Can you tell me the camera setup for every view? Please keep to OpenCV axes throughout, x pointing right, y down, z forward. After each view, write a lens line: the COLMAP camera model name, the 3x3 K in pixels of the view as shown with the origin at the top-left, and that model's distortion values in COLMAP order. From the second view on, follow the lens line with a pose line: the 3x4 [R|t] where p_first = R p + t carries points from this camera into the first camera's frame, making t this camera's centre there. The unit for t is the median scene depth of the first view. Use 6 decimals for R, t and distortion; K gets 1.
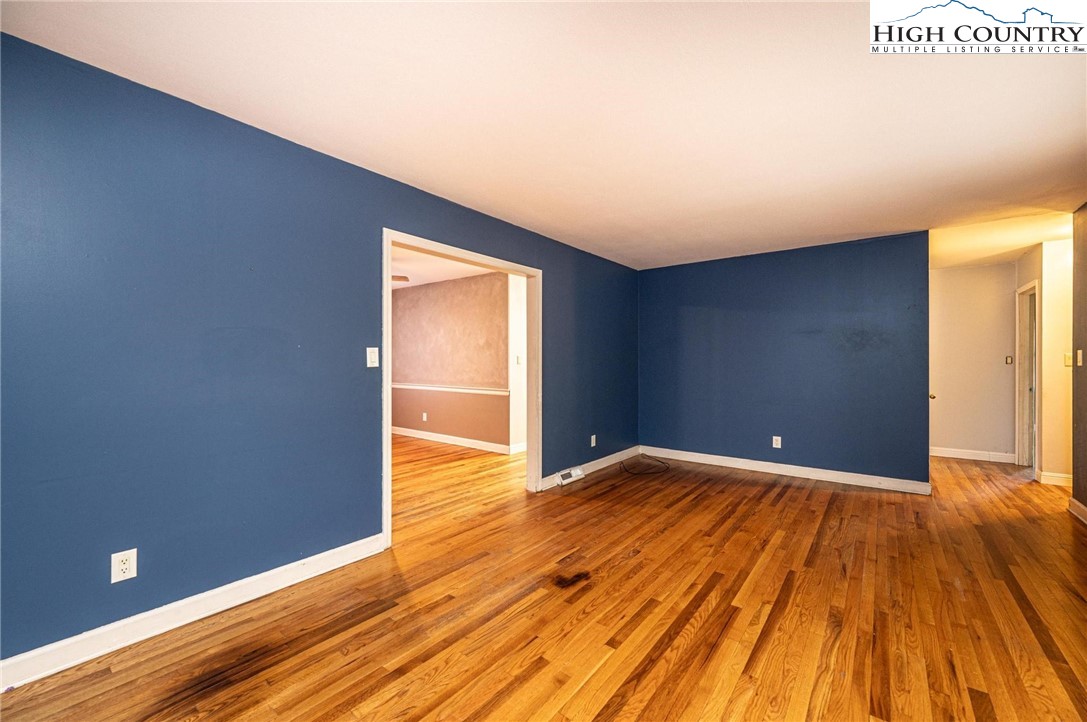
lens RADIAL K [[432.1, 0, 543.5], [0, 432.1, 361.0], [0, 0, 1]] dist [-0.001510, 0.000223]
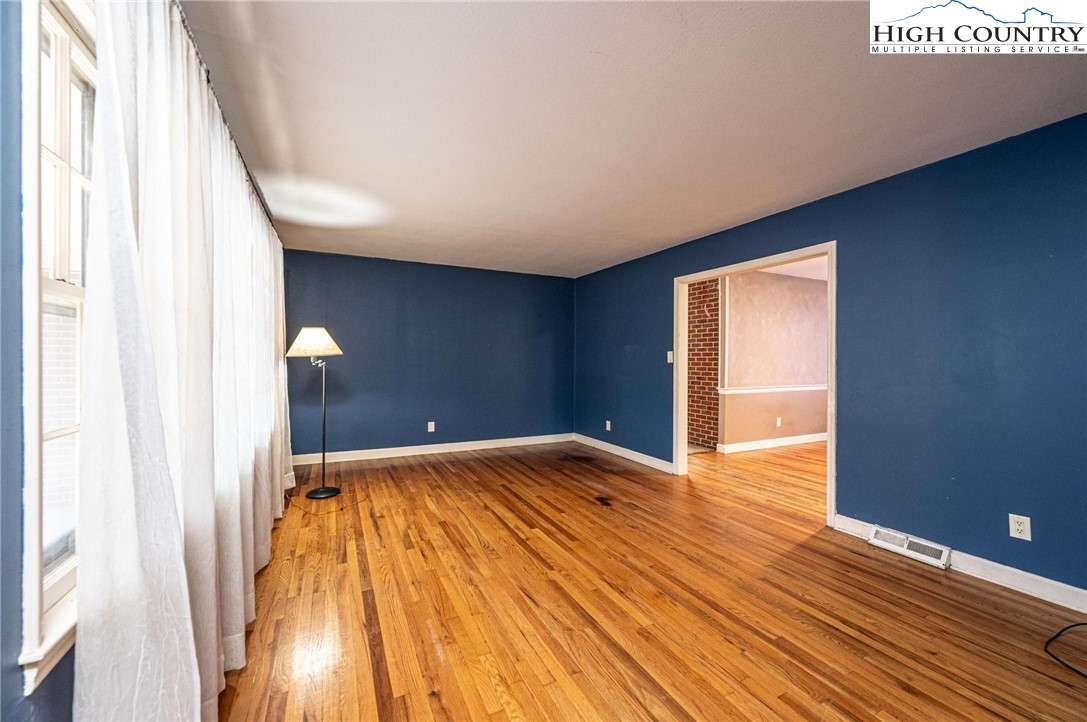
lens RADIAL K [[432.1, 0, 543.5], [0, 432.1, 361.0], [0, 0, 1]] dist [-0.001510, 0.000223]
pose [[-0.432825, 0.000350, -0.901478, 1.024581], [-0.003163, 0.999993, 0.001907, 0.004130], [0.901472, 0.003677, -0.432821, 0.976618]]
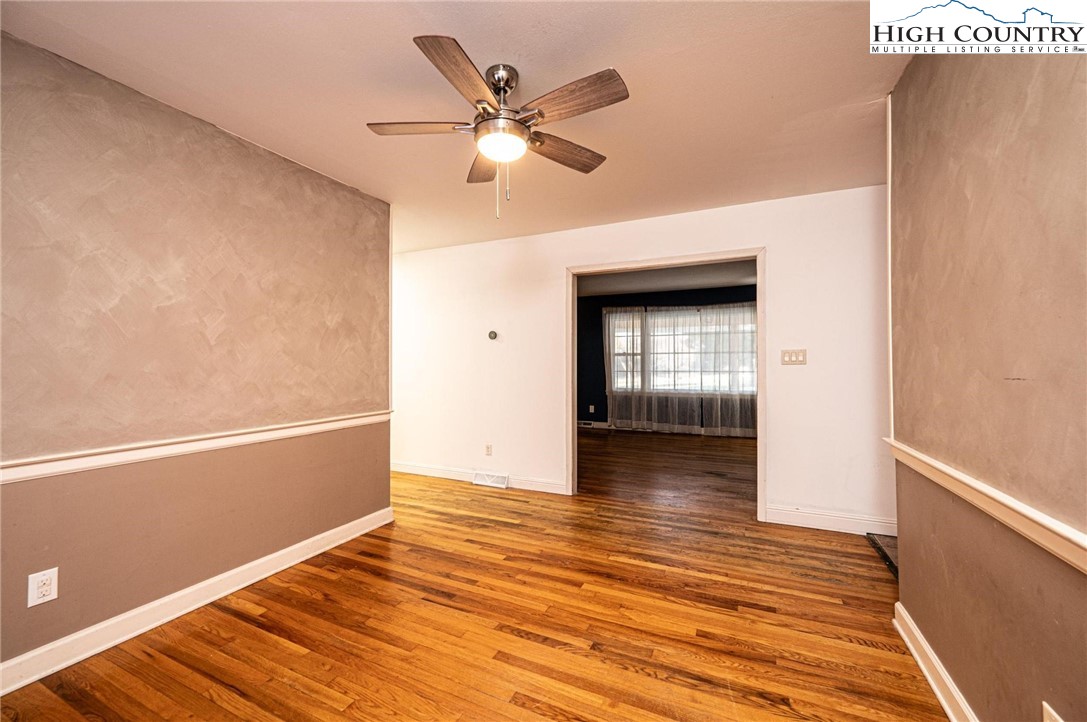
lens RADIAL K [[432.1, 0, 543.5], [0, 432.1, 361.0], [0, 0, 1]] dist [-0.001510, 0.000223]
pose [[-0.227052, 0.003274, 0.973877, -1.089165], [0.001122, 0.999995, -0.003100, 0.003427], [-0.973882, 0.000389, -0.227055, 1.456100]]
